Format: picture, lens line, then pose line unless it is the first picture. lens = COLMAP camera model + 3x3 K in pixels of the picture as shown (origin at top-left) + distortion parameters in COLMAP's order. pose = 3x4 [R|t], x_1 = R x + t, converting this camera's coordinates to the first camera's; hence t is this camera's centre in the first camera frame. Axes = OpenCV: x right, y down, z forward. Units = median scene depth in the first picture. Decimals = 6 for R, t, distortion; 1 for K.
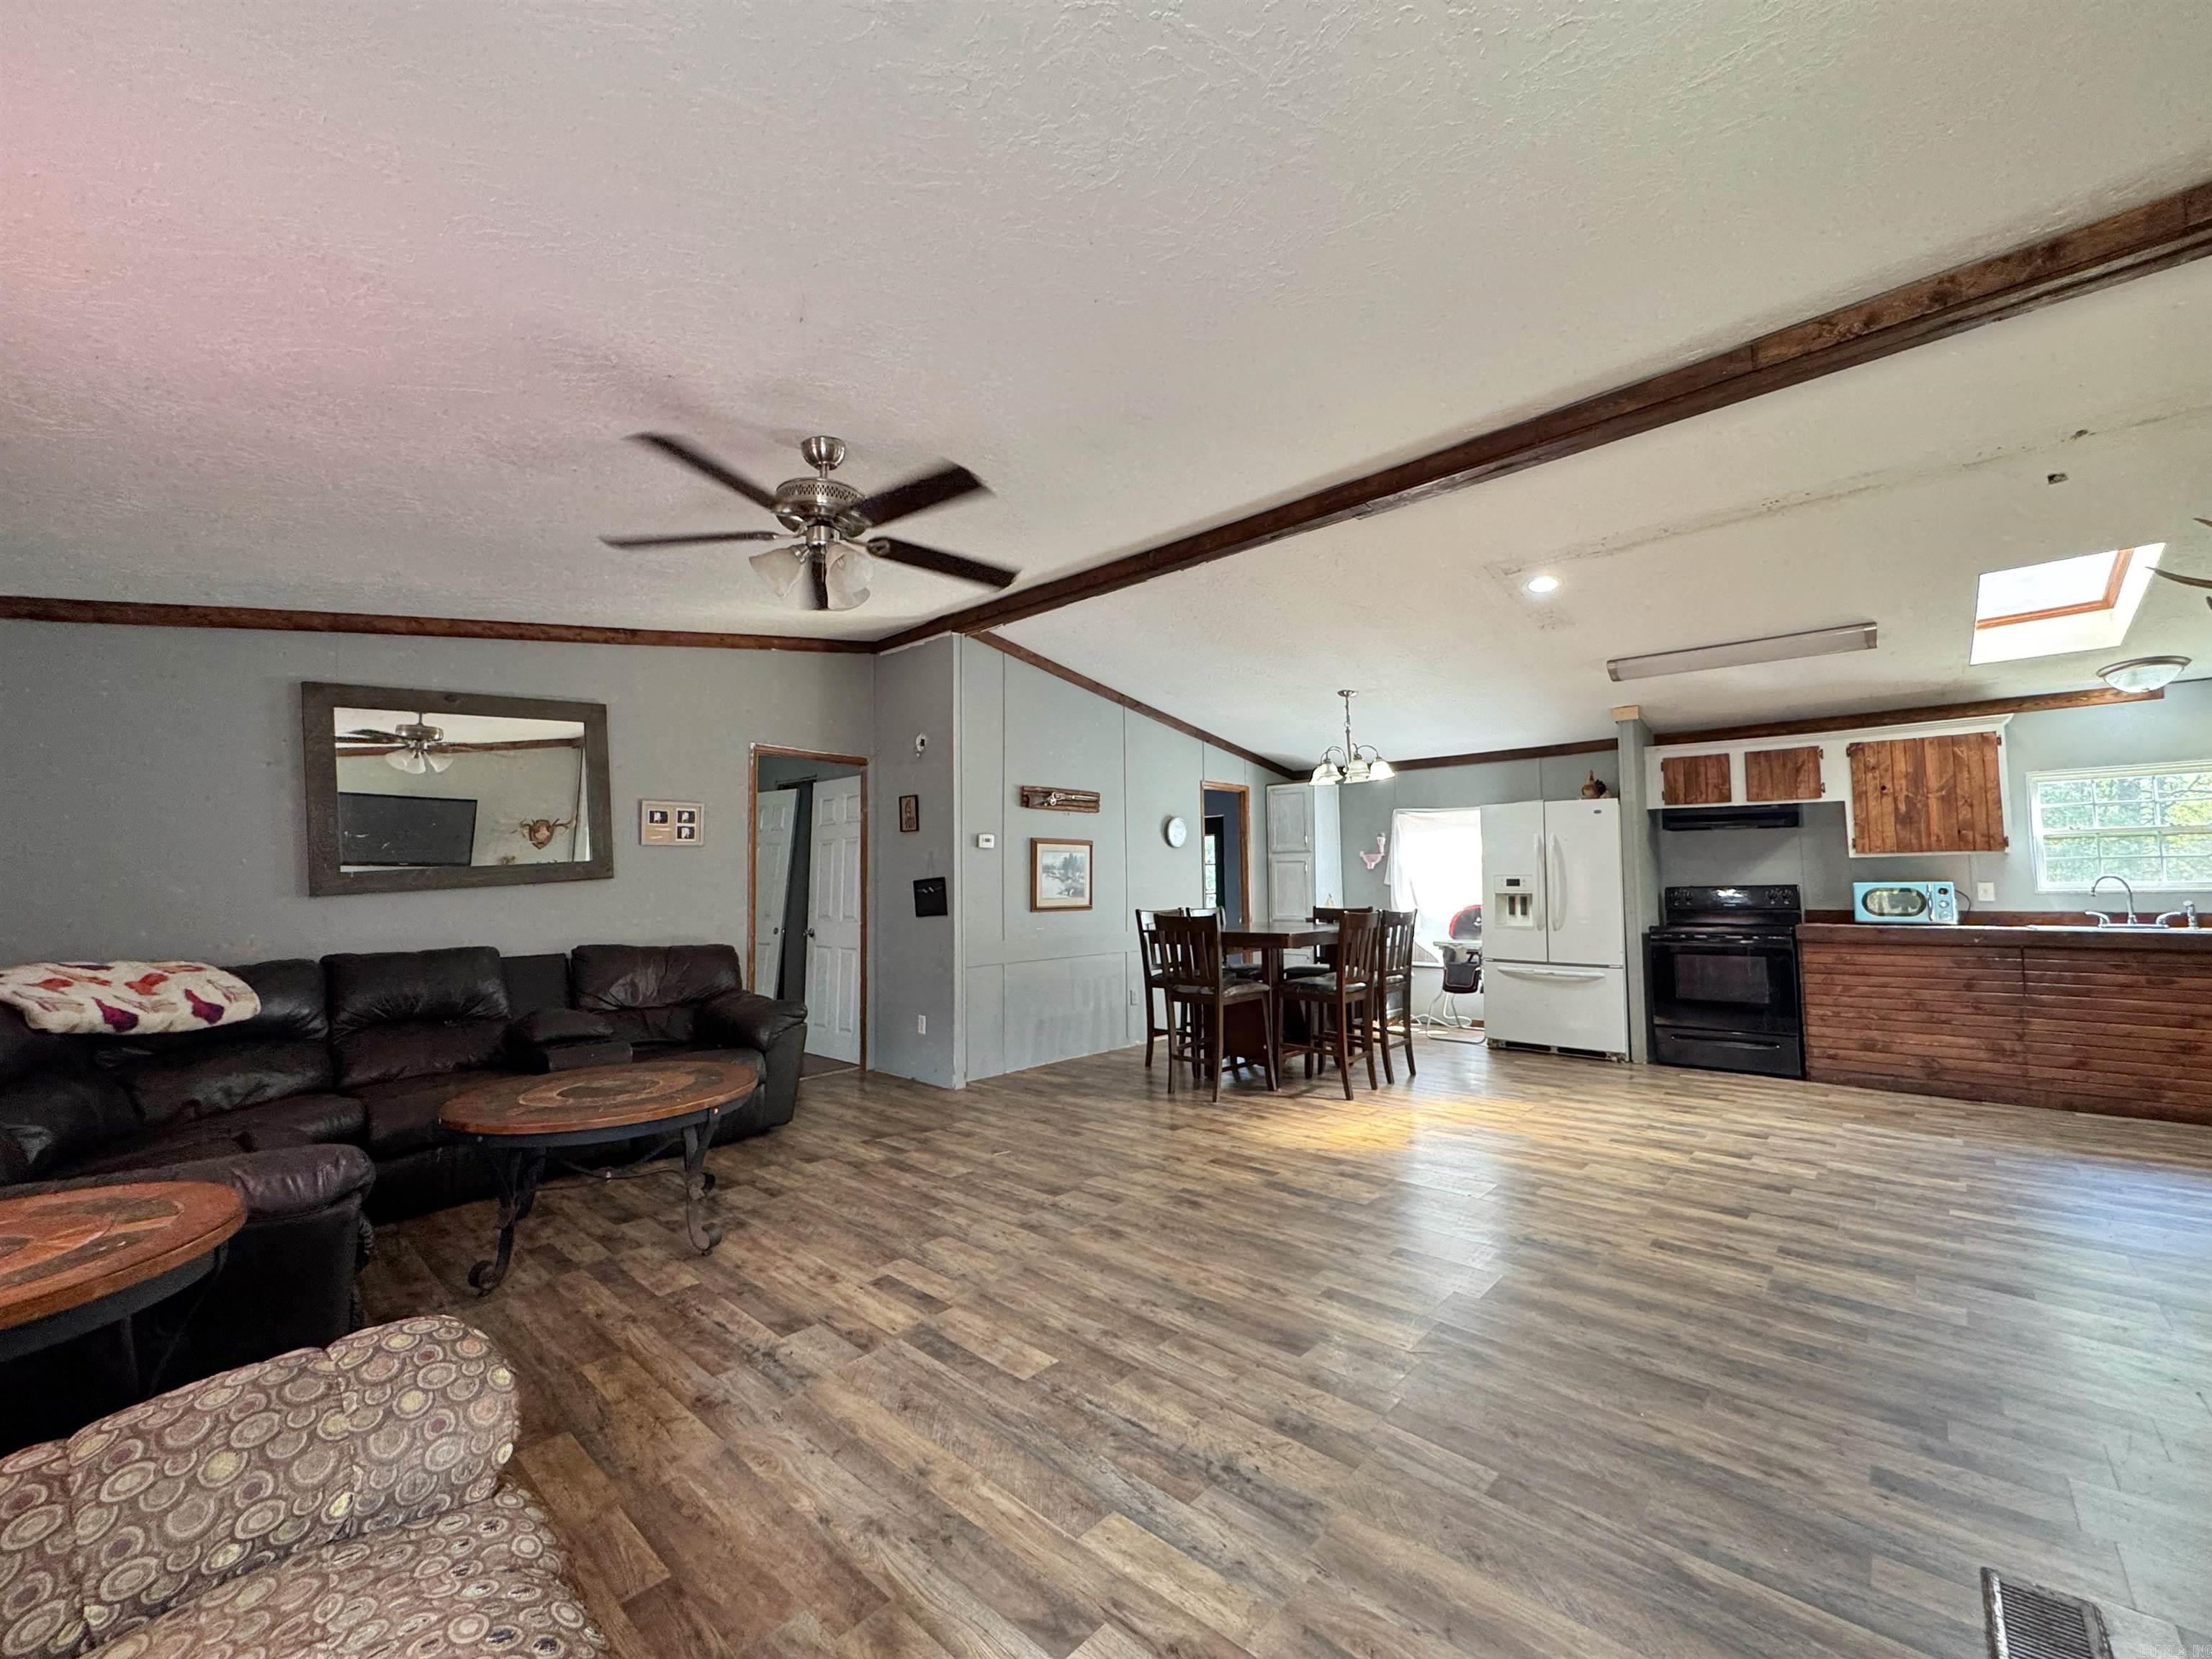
lens RADIAL K [[883.8, 0, 1104.2], [0, 883.8, 830.7], [0, 0, 1]] dist [-0.003702, 0.000783]
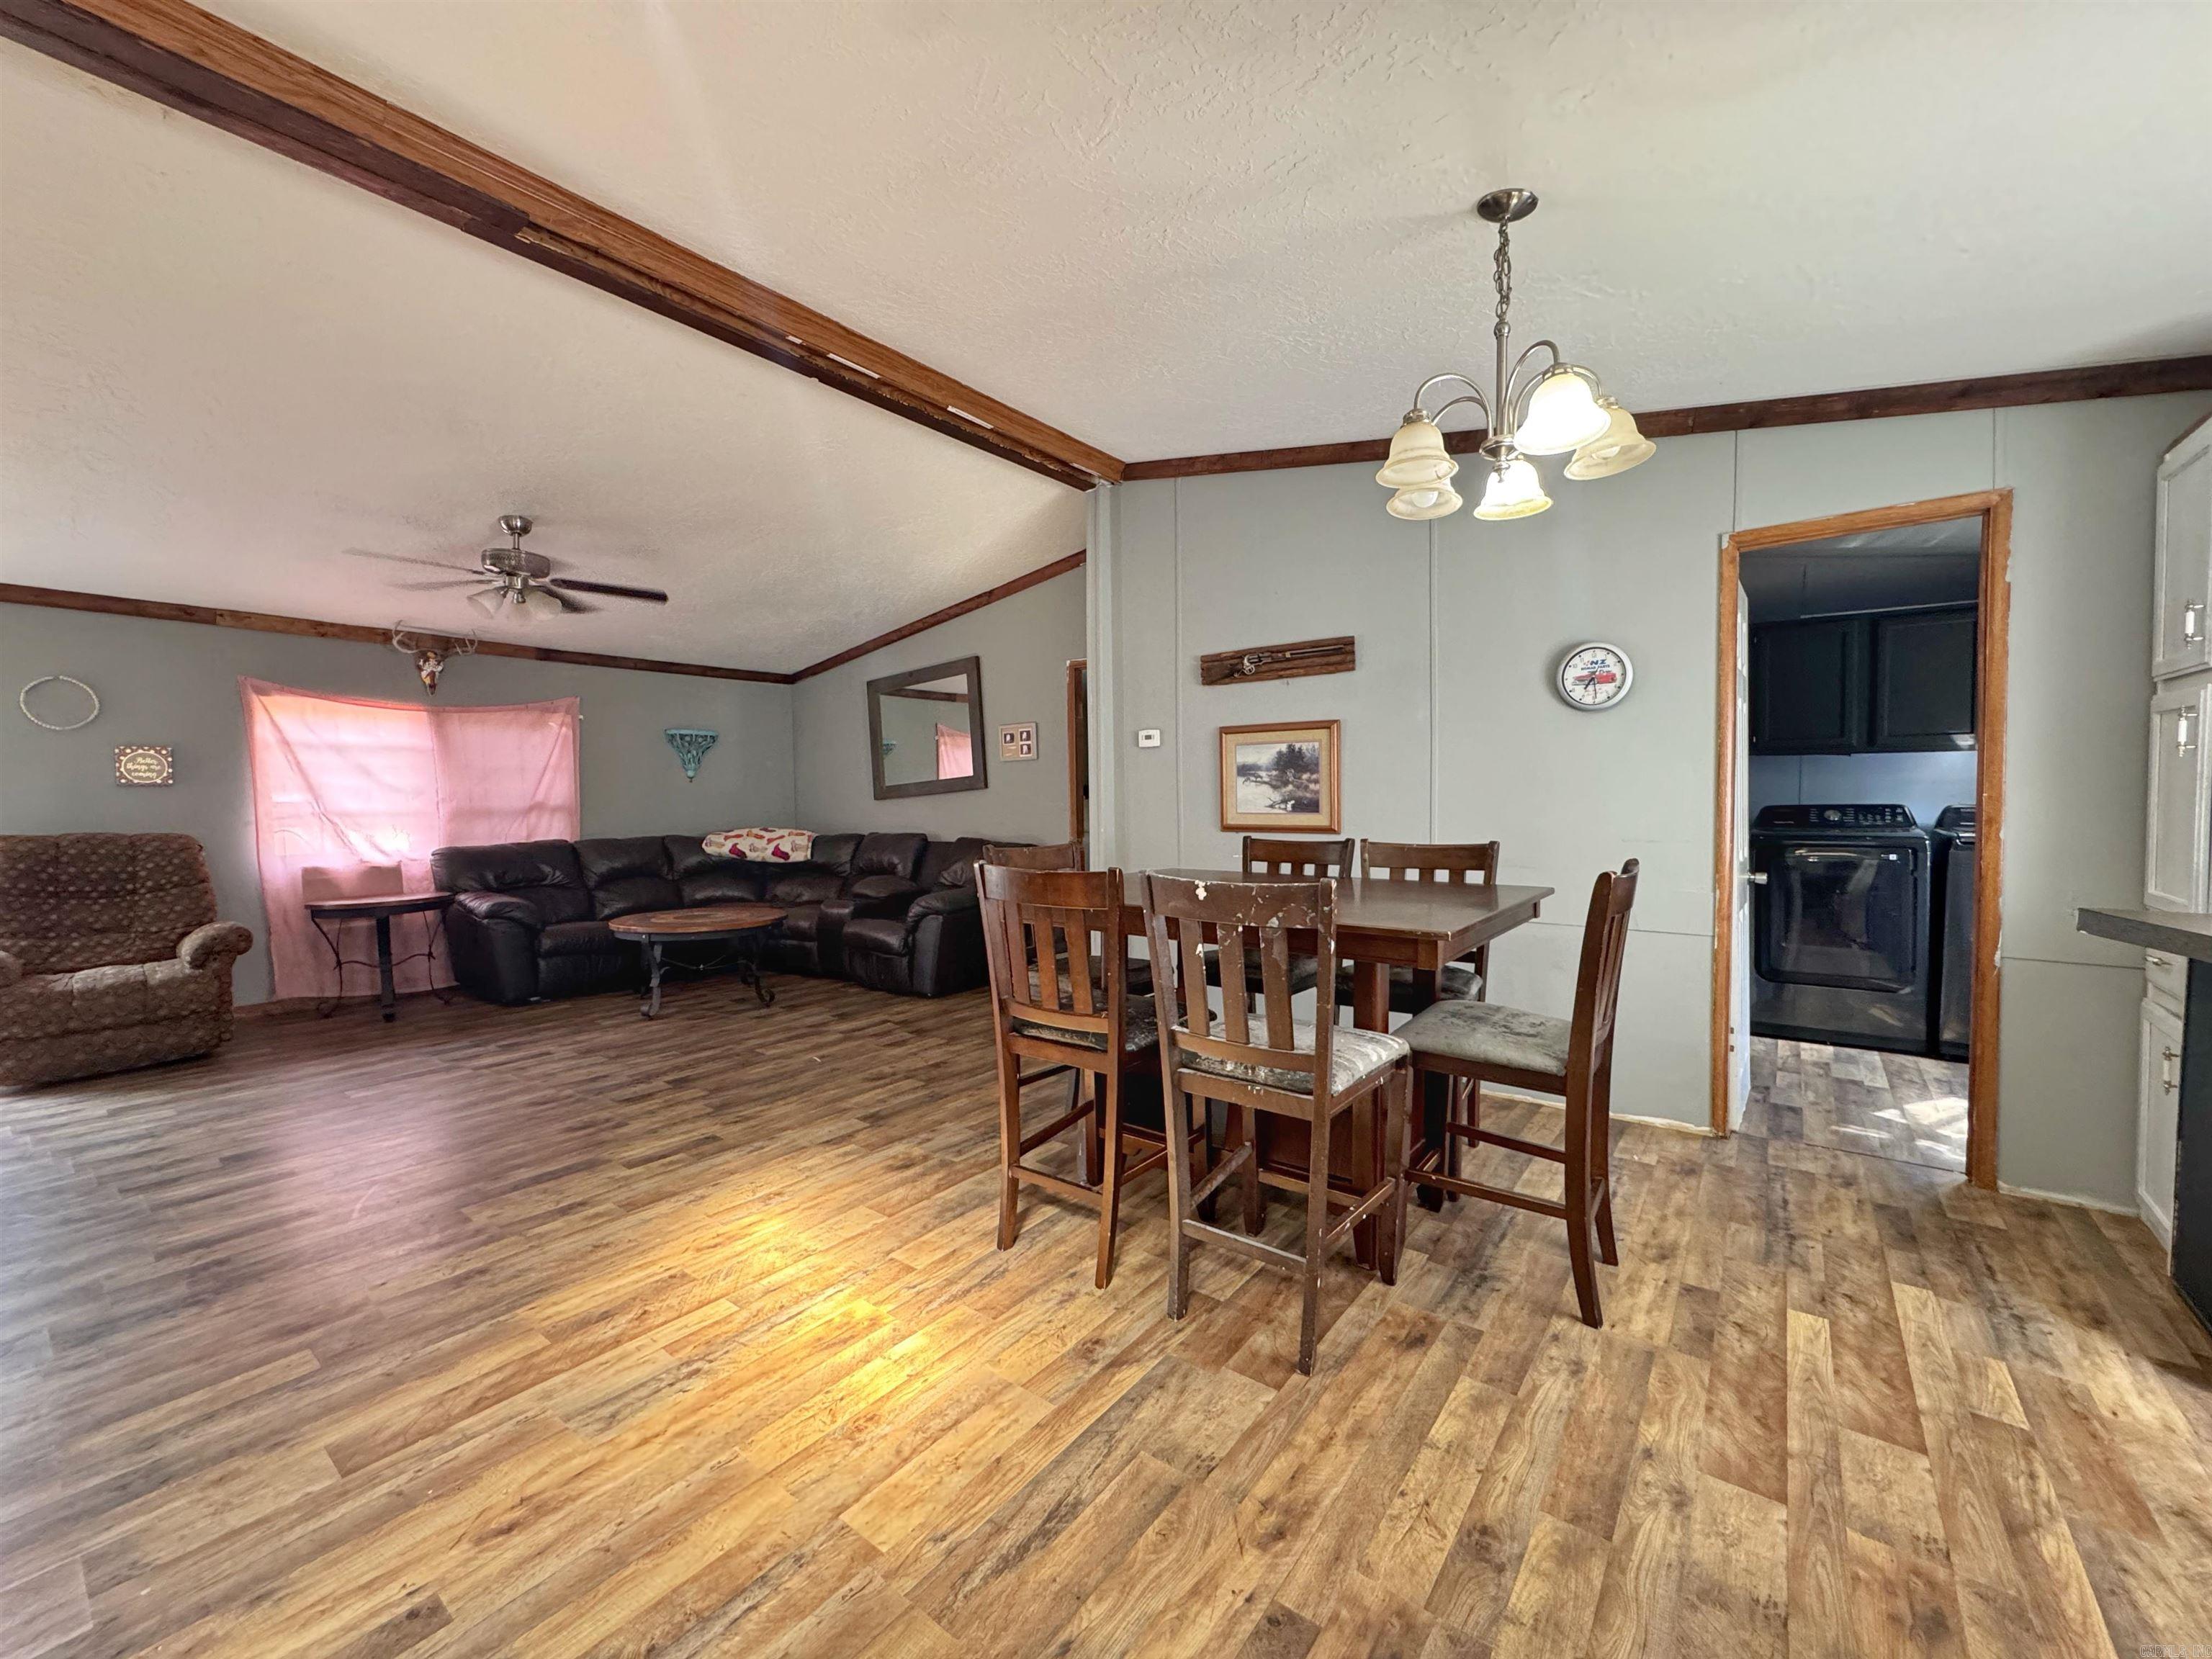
lens RADIAL K [[883.8, 0, 1104.2], [0, 883.8, 830.7], [0, 0, 1]] dist [-0.003702, 0.000783]
pose [[0.088277, 0.049574, -0.994862, 0.744119], [0.073178, 0.995739, 0.056111, 0.053767], [0.993404, -0.077756, 0.084273, 1.019060]]
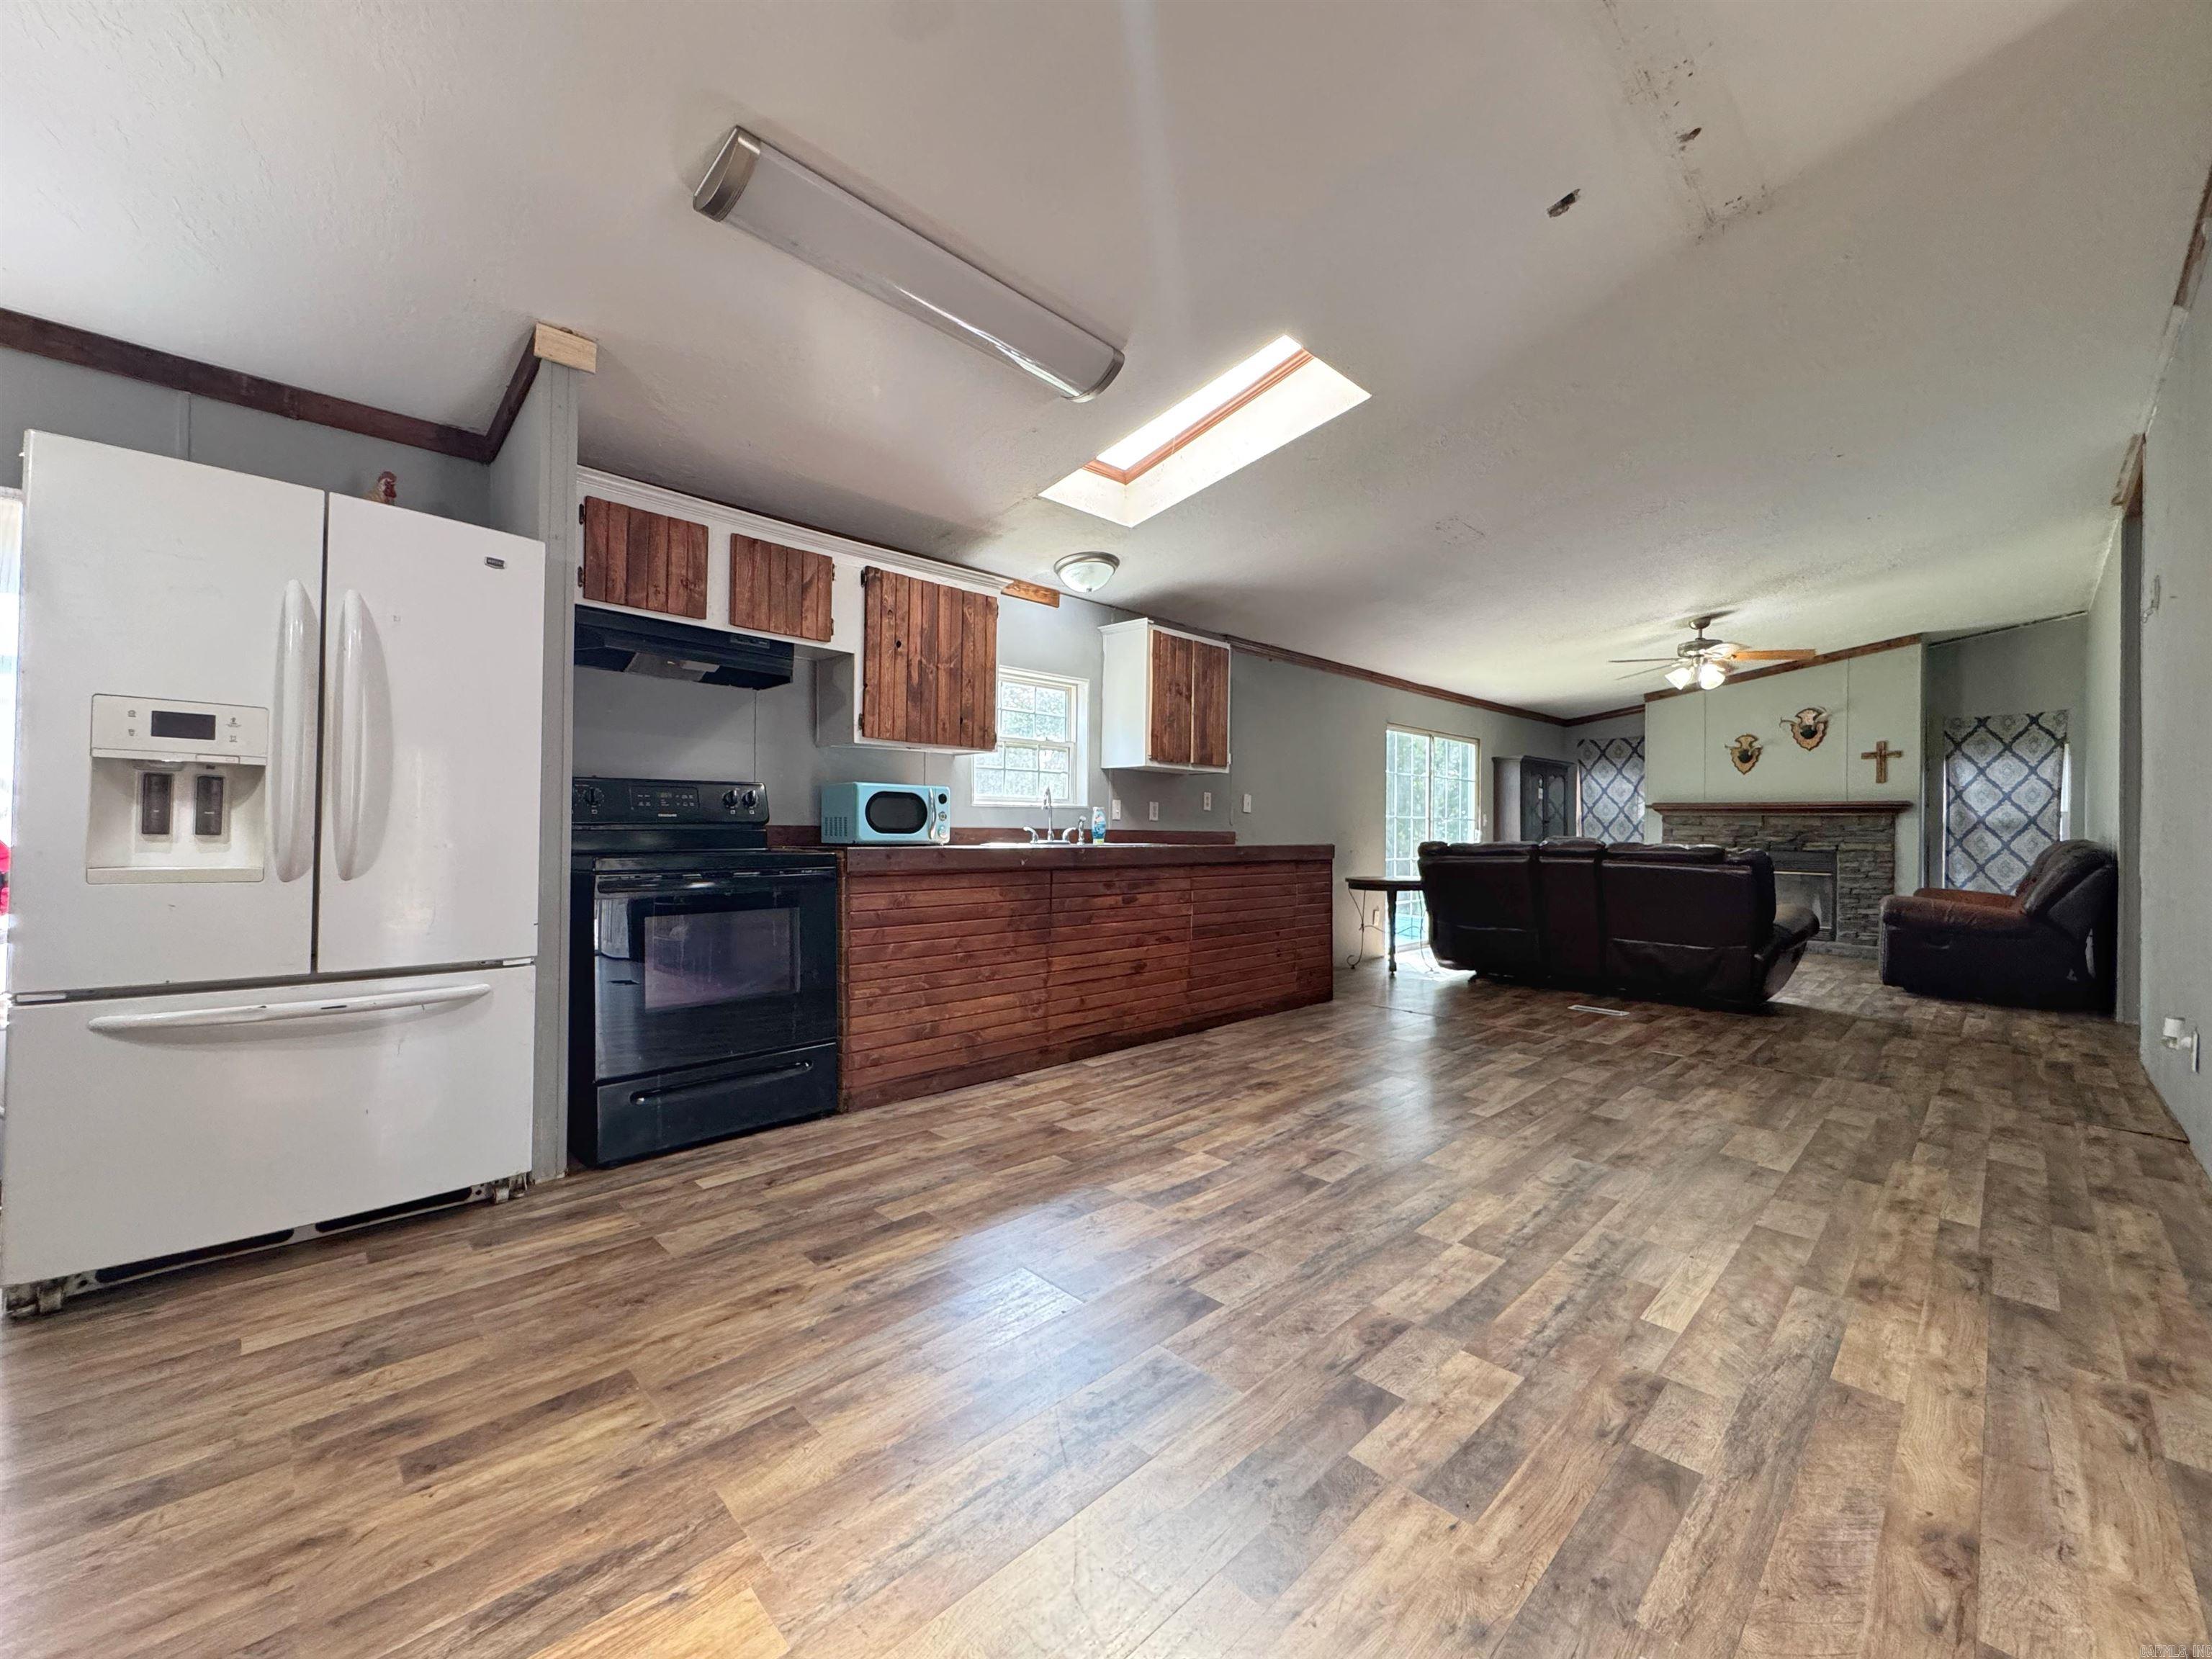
lens RADIAL K [[883.8, 0, 1104.2], [0, 883.8, 830.7], [0, 0, 1]] dist [-0.003702, 0.000783]
pose [[0.053765, 0.008053, 0.998521, 0.236071], [-0.078395, 0.996915, -0.003819, 0.091818], [-0.995472, -0.078074, 0.054231, 0.864092]]
